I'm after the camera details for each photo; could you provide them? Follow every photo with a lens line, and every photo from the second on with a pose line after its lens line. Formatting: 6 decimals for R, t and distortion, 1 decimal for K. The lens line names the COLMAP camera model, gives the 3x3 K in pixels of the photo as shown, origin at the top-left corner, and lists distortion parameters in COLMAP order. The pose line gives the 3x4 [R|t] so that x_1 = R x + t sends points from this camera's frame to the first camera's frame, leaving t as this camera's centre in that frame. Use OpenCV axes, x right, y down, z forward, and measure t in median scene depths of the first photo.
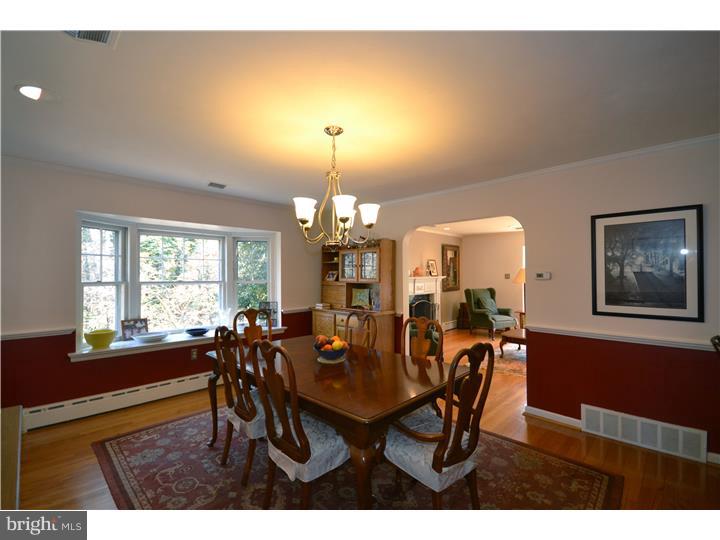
lens RADIAL K [[325.5, 0, 353.6], [0, 325.5, 270.5], [0, 0, 1]] dist [0.003120, -0.006096]
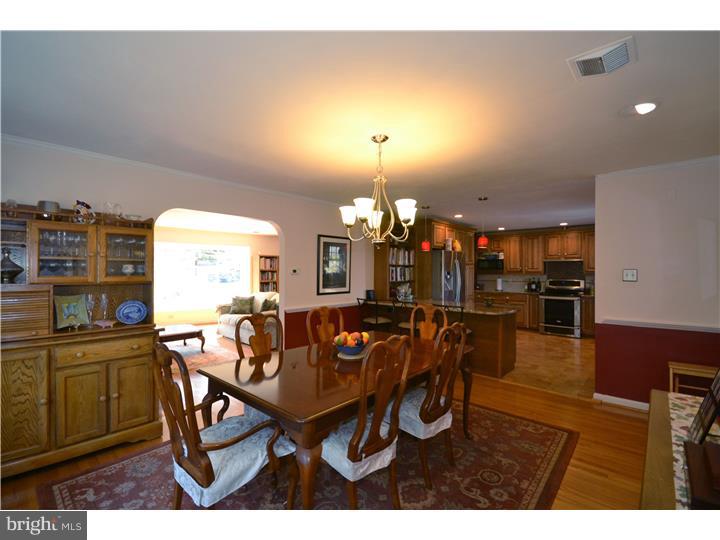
lens RADIAL K [[325.5, 0, 356.5], [0, 325.5, 270.9], [0, 0, 1]] dist [0.003120, -0.006096]
pose [[-0.038861, 0.007888, 0.999213, -0.922043], [-0.008900, 0.999926, -0.008240, 0.026127], [-0.999205, -0.009213, -0.038788, 0.897395]]
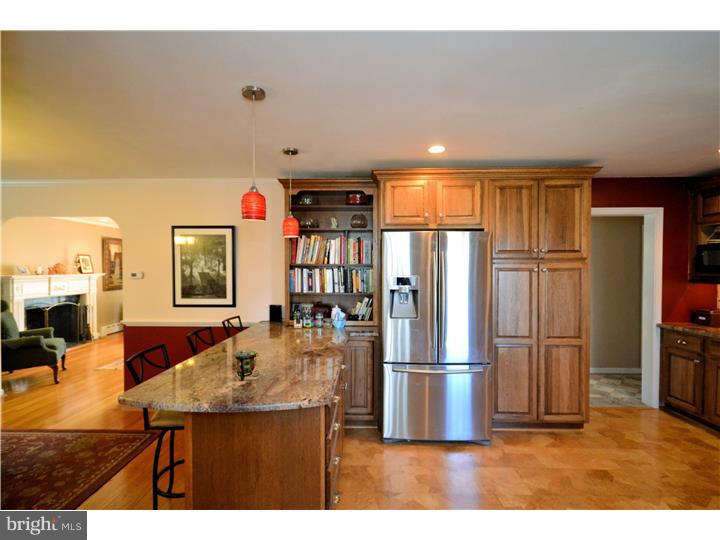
lens RADIAL K [[344.7, 0, 358.9], [0, 344.7, 270.2], [0, 0, 1]] dist [0.005206, -0.004832]
pose [[0.725965, 0.001262, 0.687730, 0.363807], [-0.011639, 0.999878, 0.010451, -0.024889], [-0.687633, -0.015591, 0.725891, -0.424407]]
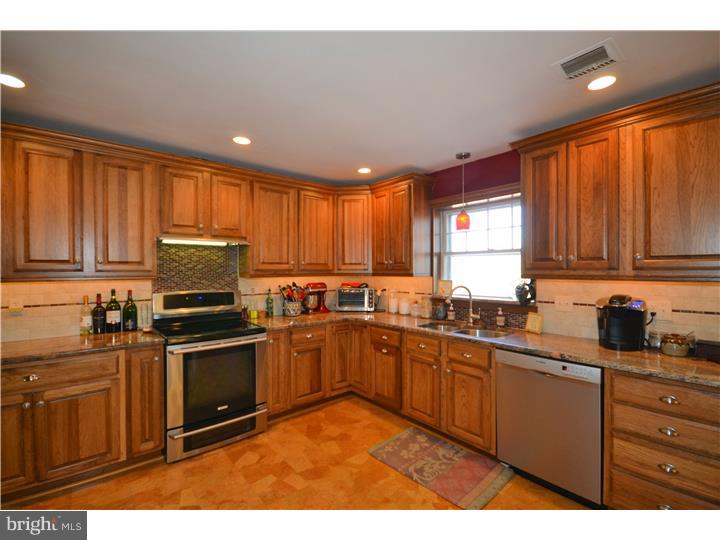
lens RADIAL K [[325.5, 0, 350.5], [0, 325.5, 272.9], [0, 0, 1]] dist [0.003120, -0.006096]
pose [[-0.994501, 0.010046, 0.104244, 1.086817], [0.009622, 0.999943, -0.004568, 0.010156], [-0.104284, -0.003540, -0.994541, 0.105976]]
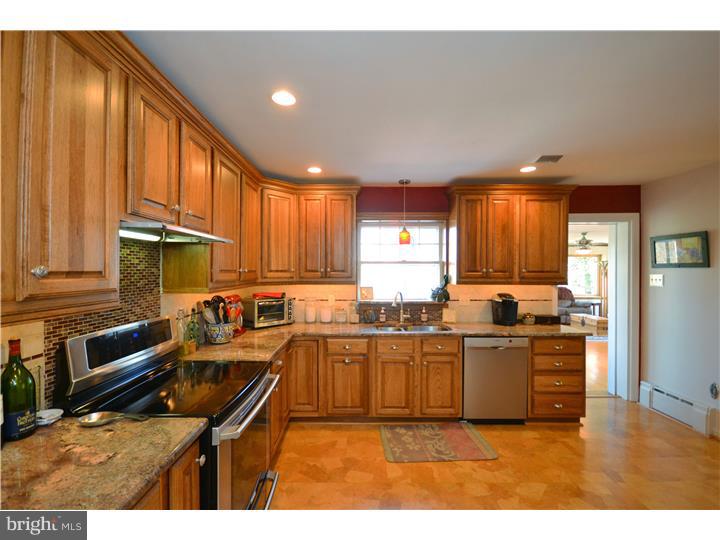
lens RADIAL K [[325.5, 0, 354.2], [0, 325.5, 271.5], [0, 0, 1]] dist [0.003120, -0.006096]
pose [[-0.708113, 0.010320, -0.706024, 1.833555], [0.013068, 0.999913, 0.001510, -0.028321], [0.705978, -0.008157, -0.708187, -0.218404]]
